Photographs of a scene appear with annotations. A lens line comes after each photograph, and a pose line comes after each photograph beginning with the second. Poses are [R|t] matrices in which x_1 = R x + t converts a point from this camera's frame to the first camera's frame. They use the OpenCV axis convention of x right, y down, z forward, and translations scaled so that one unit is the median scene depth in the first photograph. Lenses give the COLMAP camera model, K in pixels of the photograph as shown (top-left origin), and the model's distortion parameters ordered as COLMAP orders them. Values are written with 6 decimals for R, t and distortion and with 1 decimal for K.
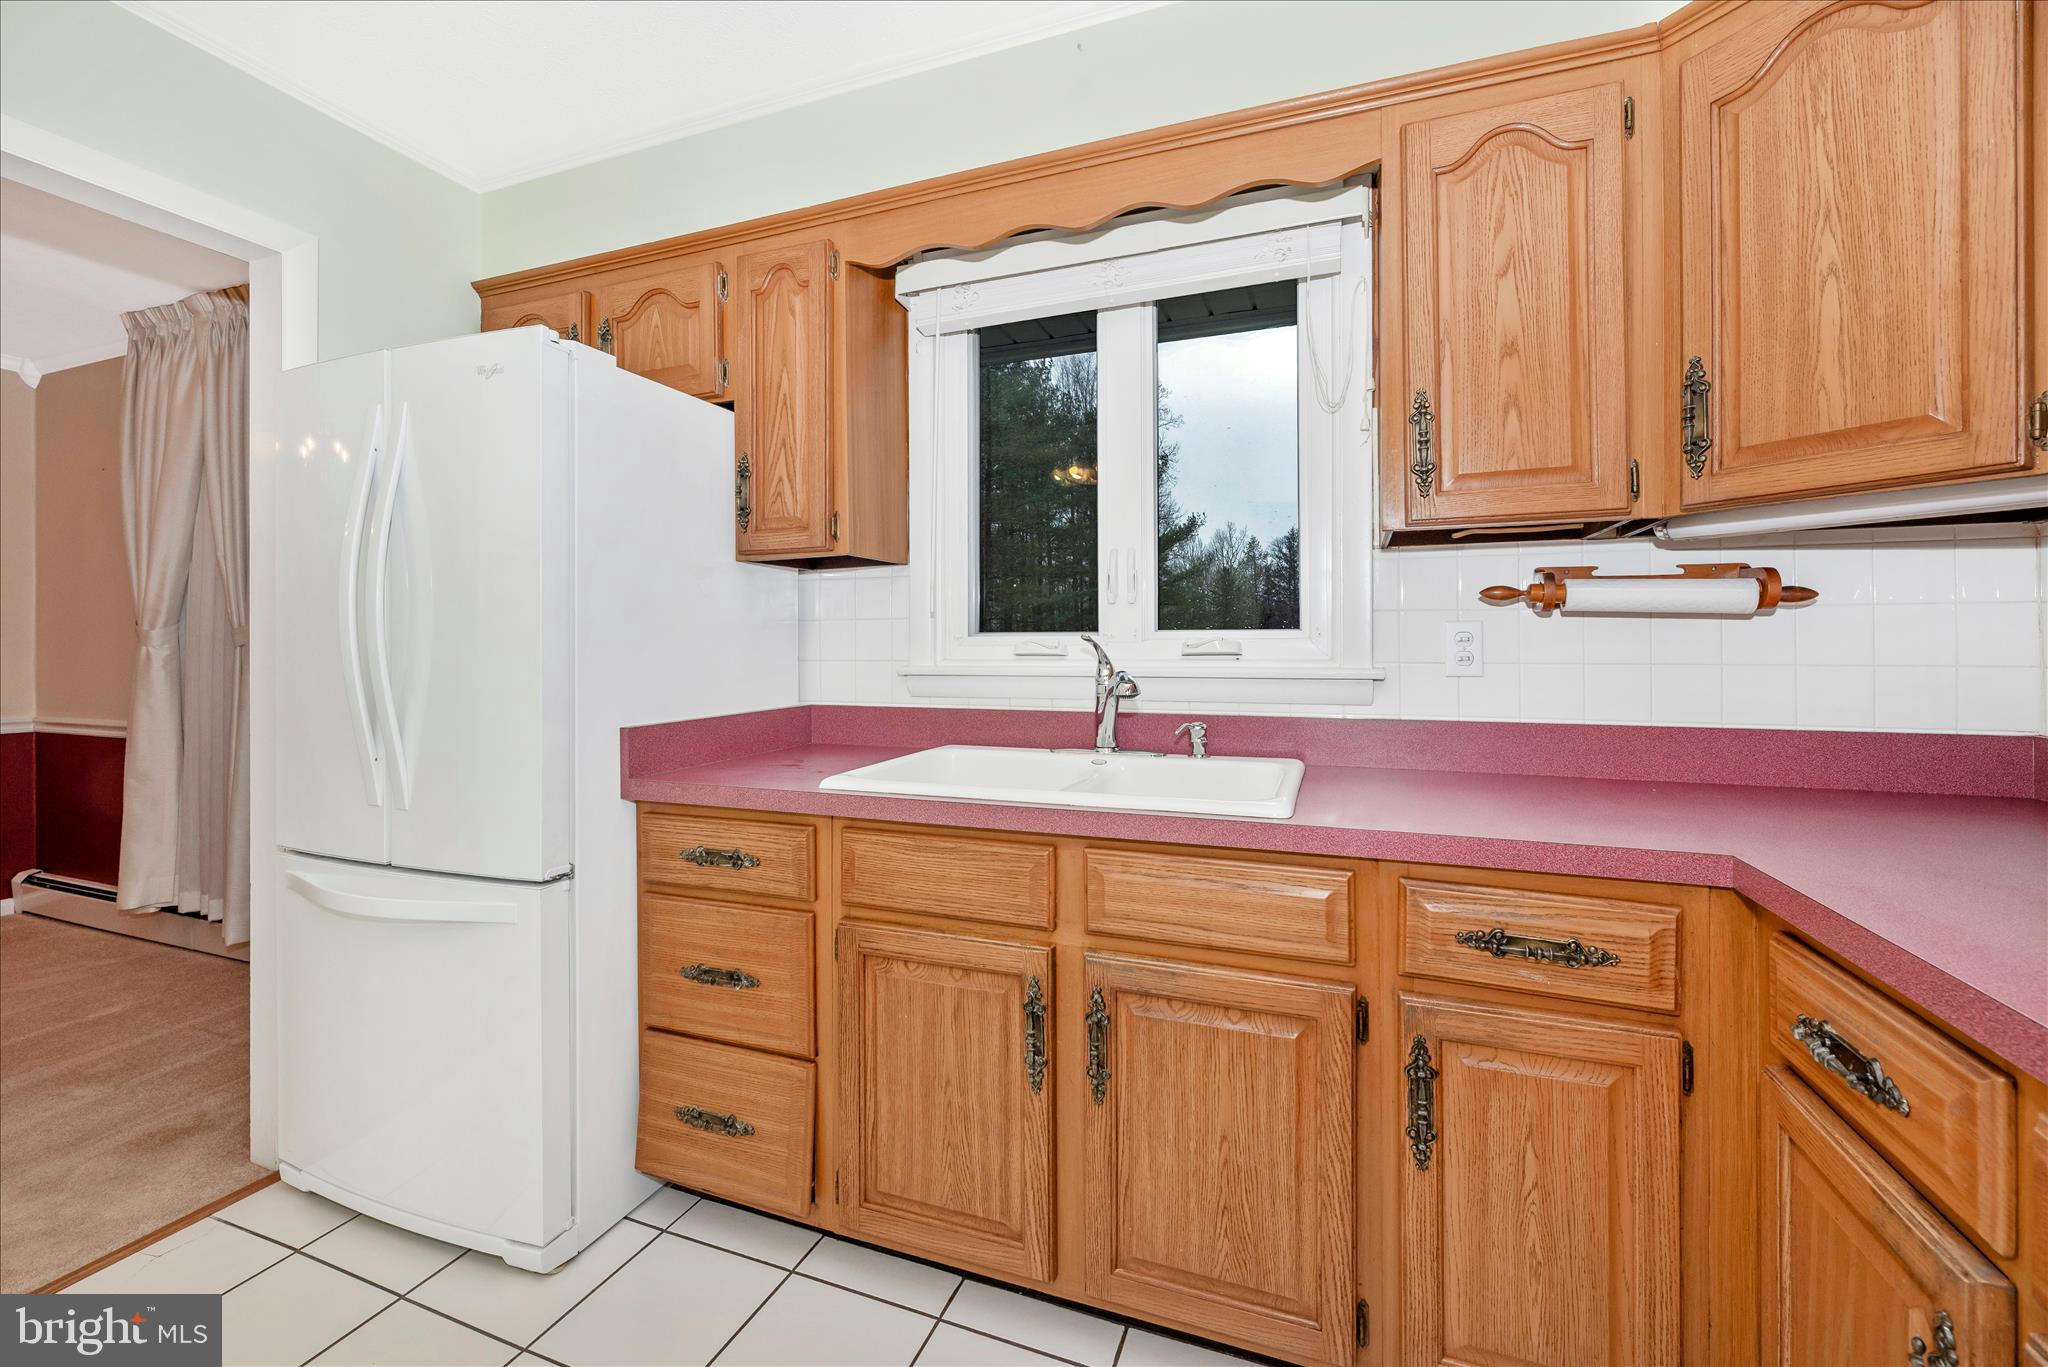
lens RADIAL K [[819.4, 0, 1047.6], [0, 819.4, 640.4], [0, 0, 1]] dist [-0.000679, -0.000736]
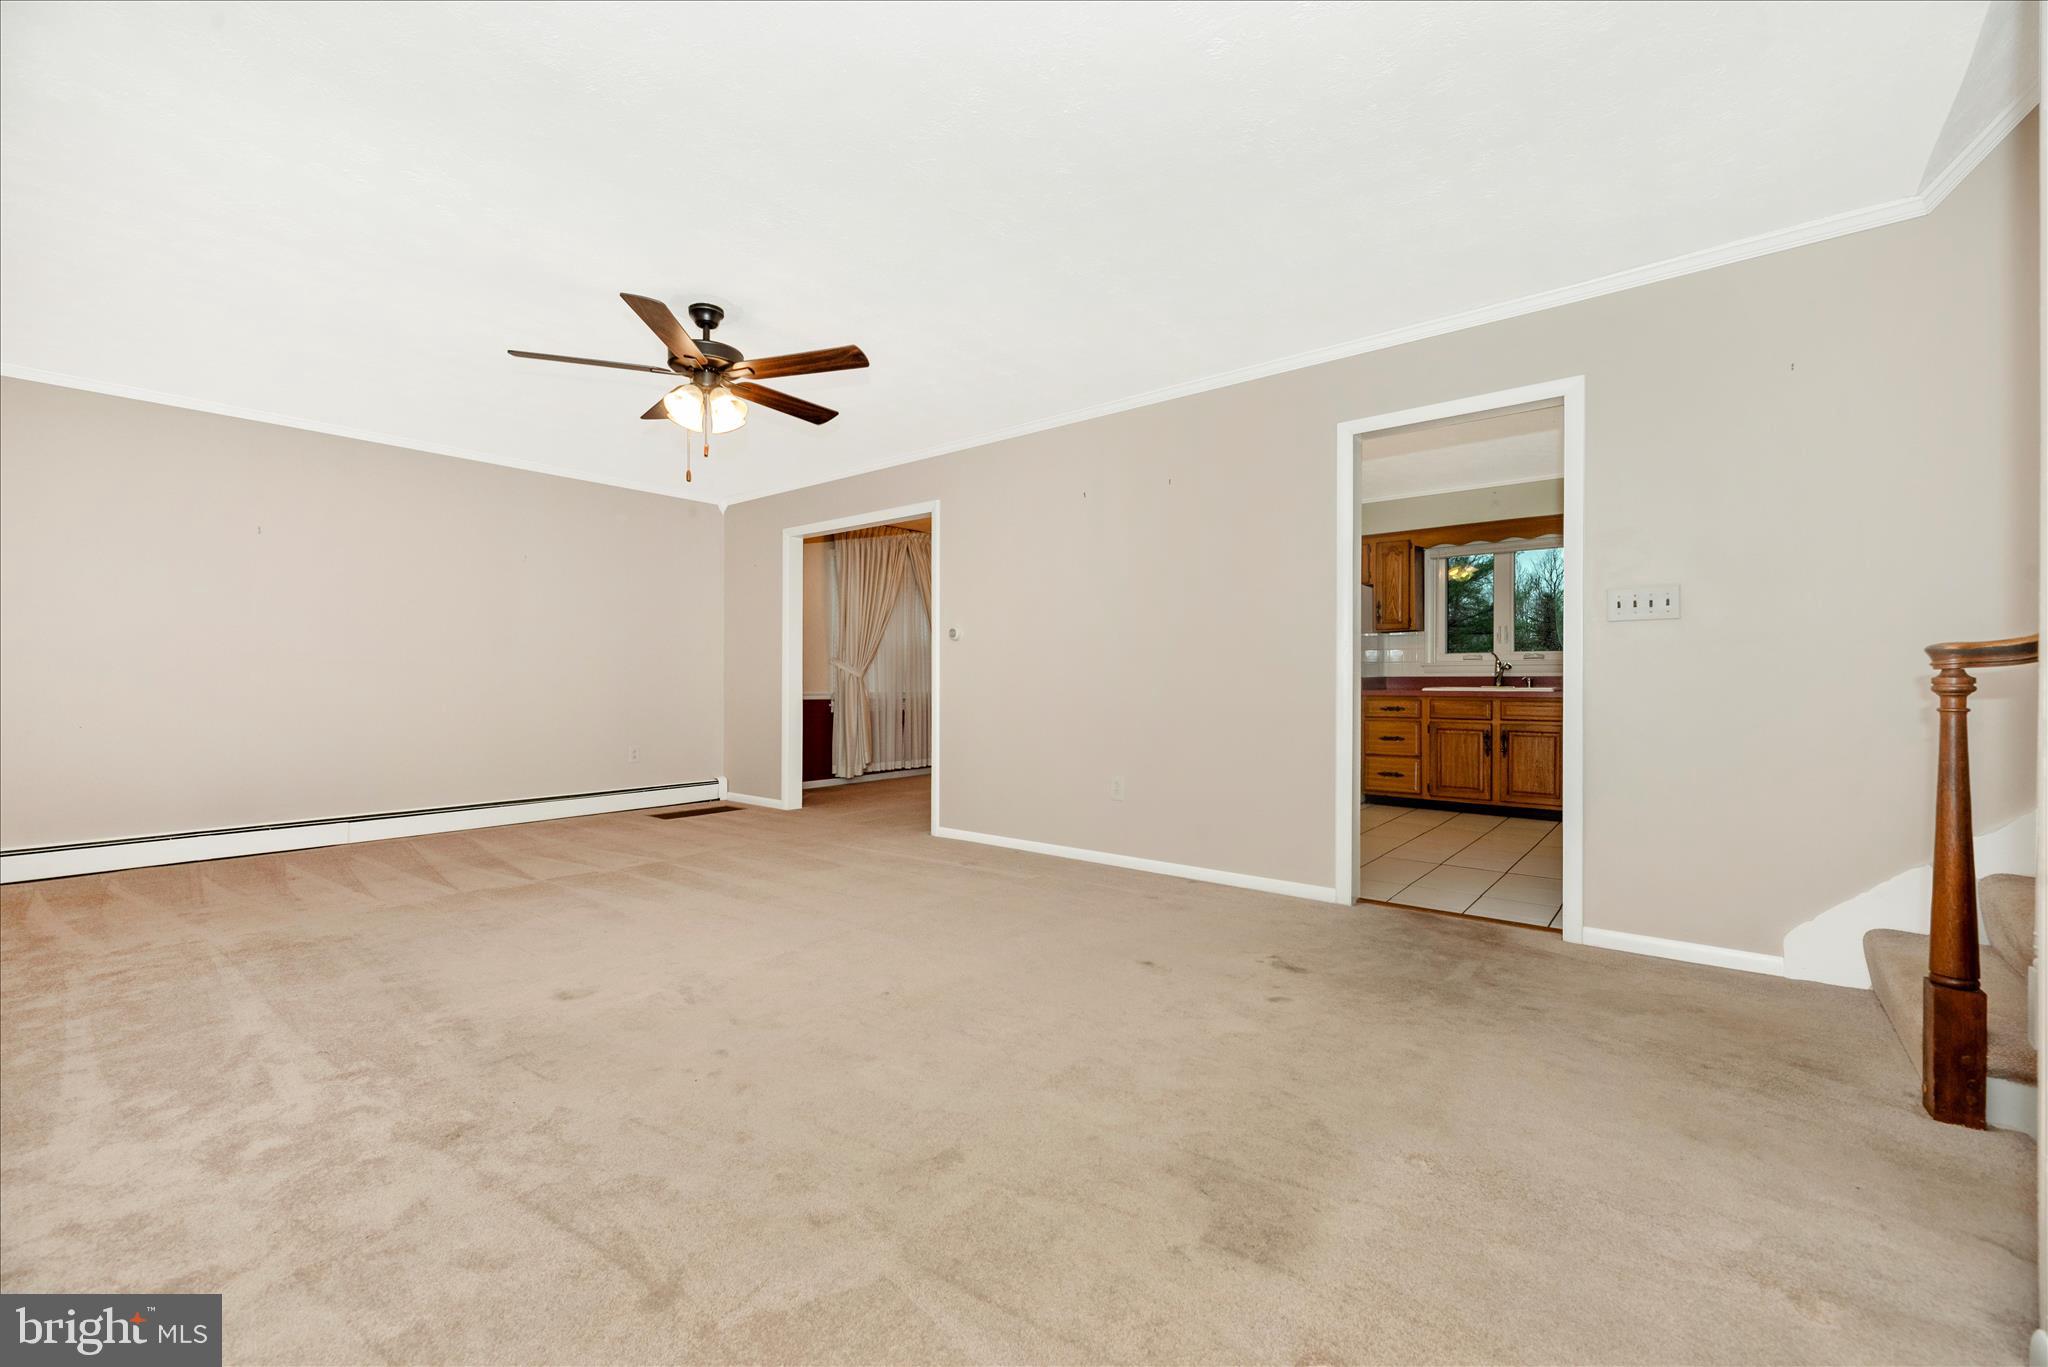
lens RADIAL K [[847.7, 0, 1035.9], [0, 847.7, 682.6], [0, 0, 1]] dist [0.021988, -0.009070]
pose [[0.948271, 0.004047, -0.317435, -0.823069], [0.000025, 0.999918, 0.012824, 0.096660], [0.317460, -0.012168, 0.948193, -3.910015]]
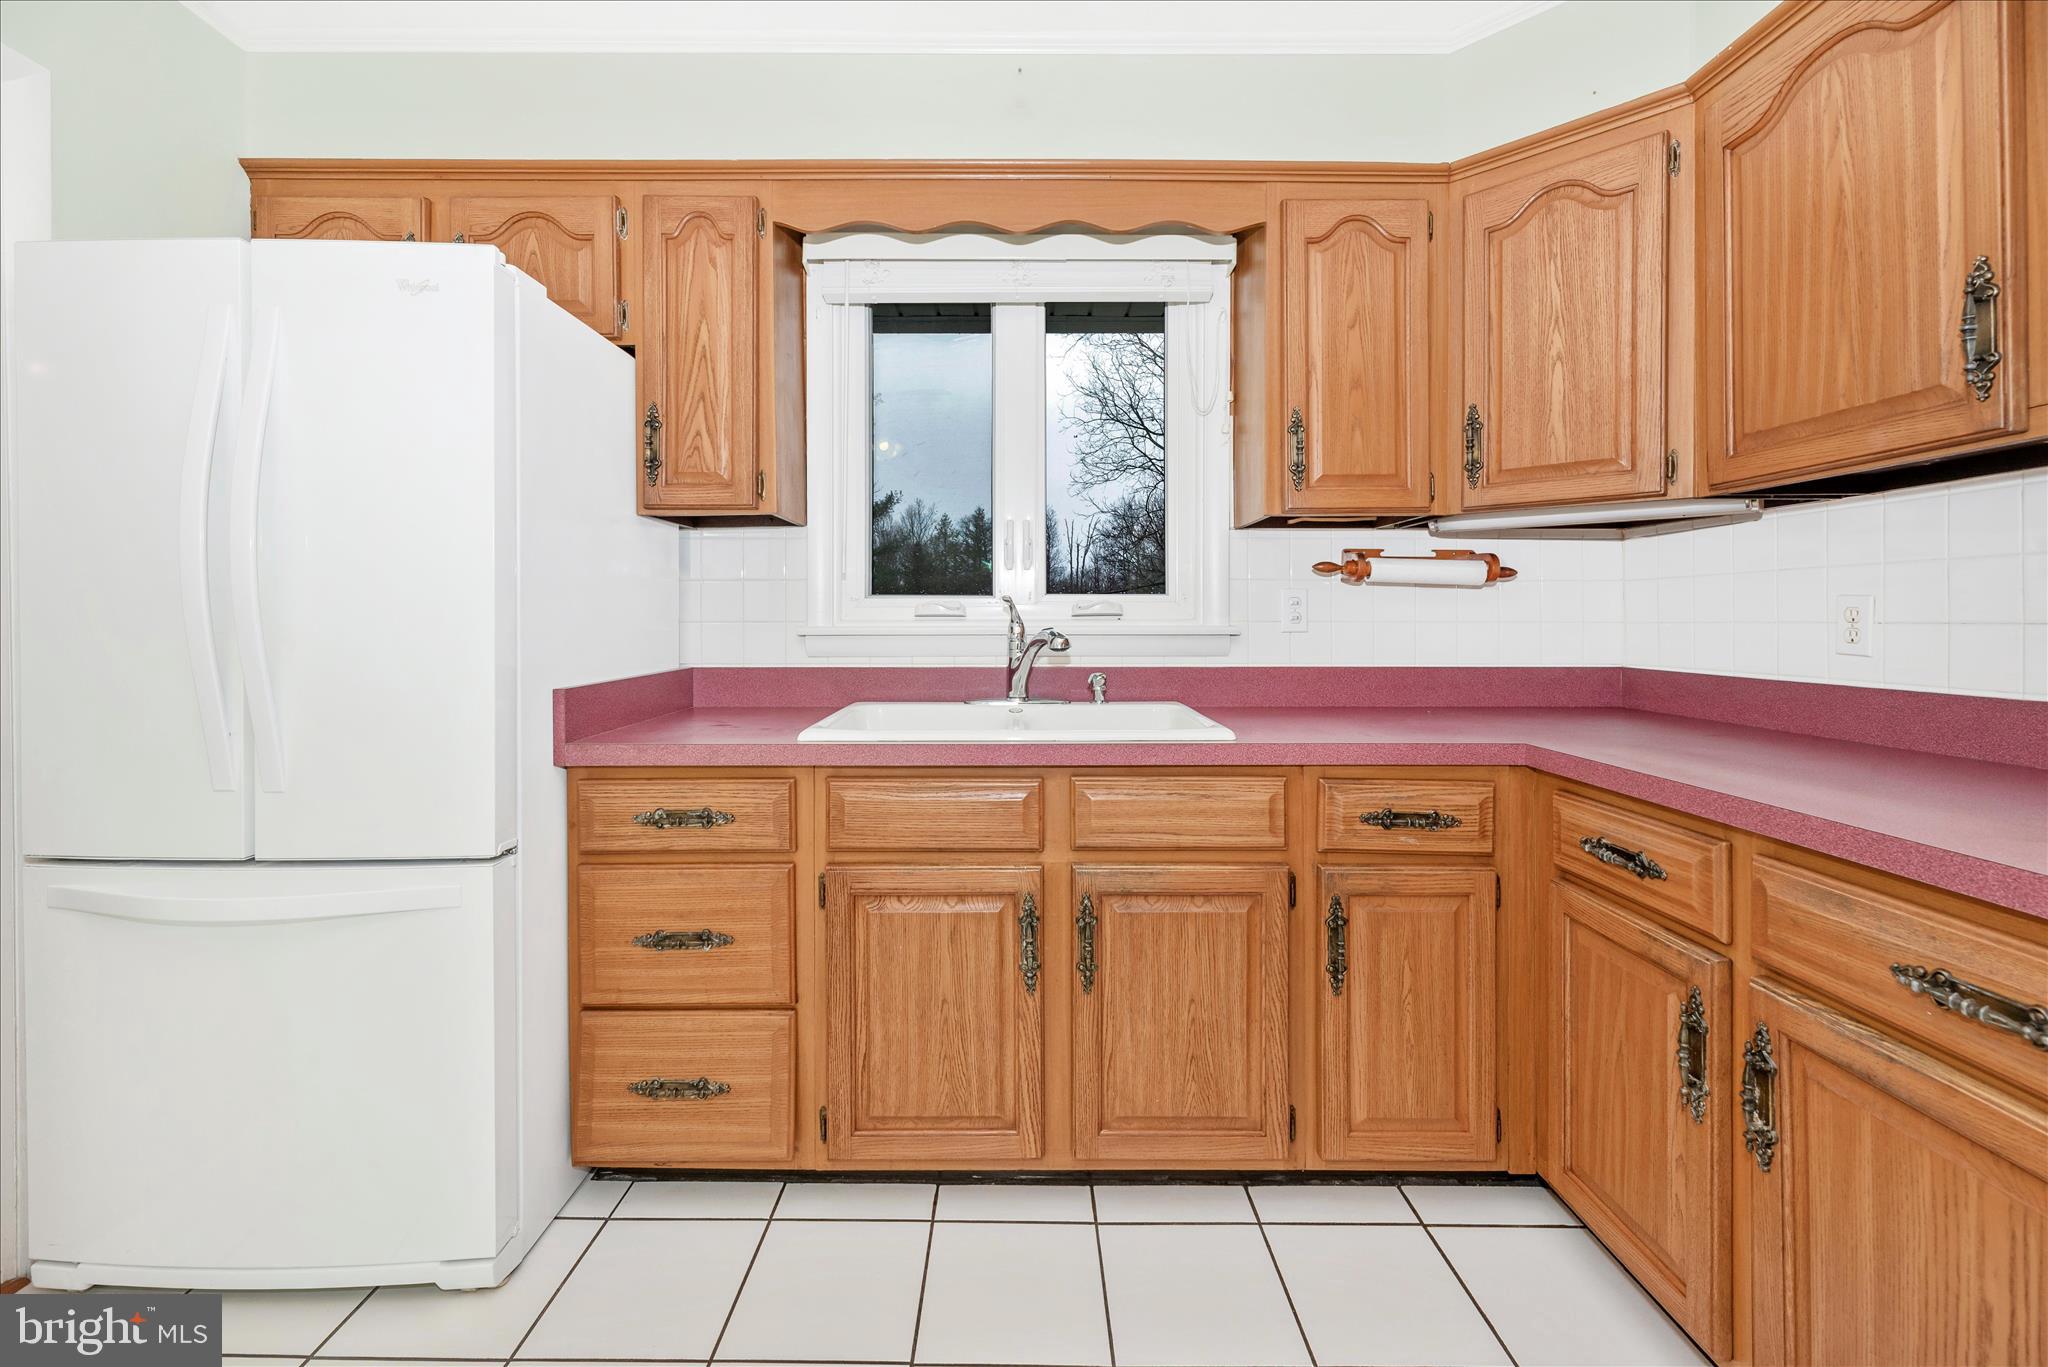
lens RADIAL K [[815.9, 0, 1022.3], [0, 815.9, 614.2], [0, 0, 1]] dist [-0.000866, 0.000123]
pose [[0.937781, 0.004834, 0.347194, -0.405762], [-0.004592, 0.999988, -0.001520, 0.024550], [-0.347197, -0.000168, 0.937792, -0.057563]]
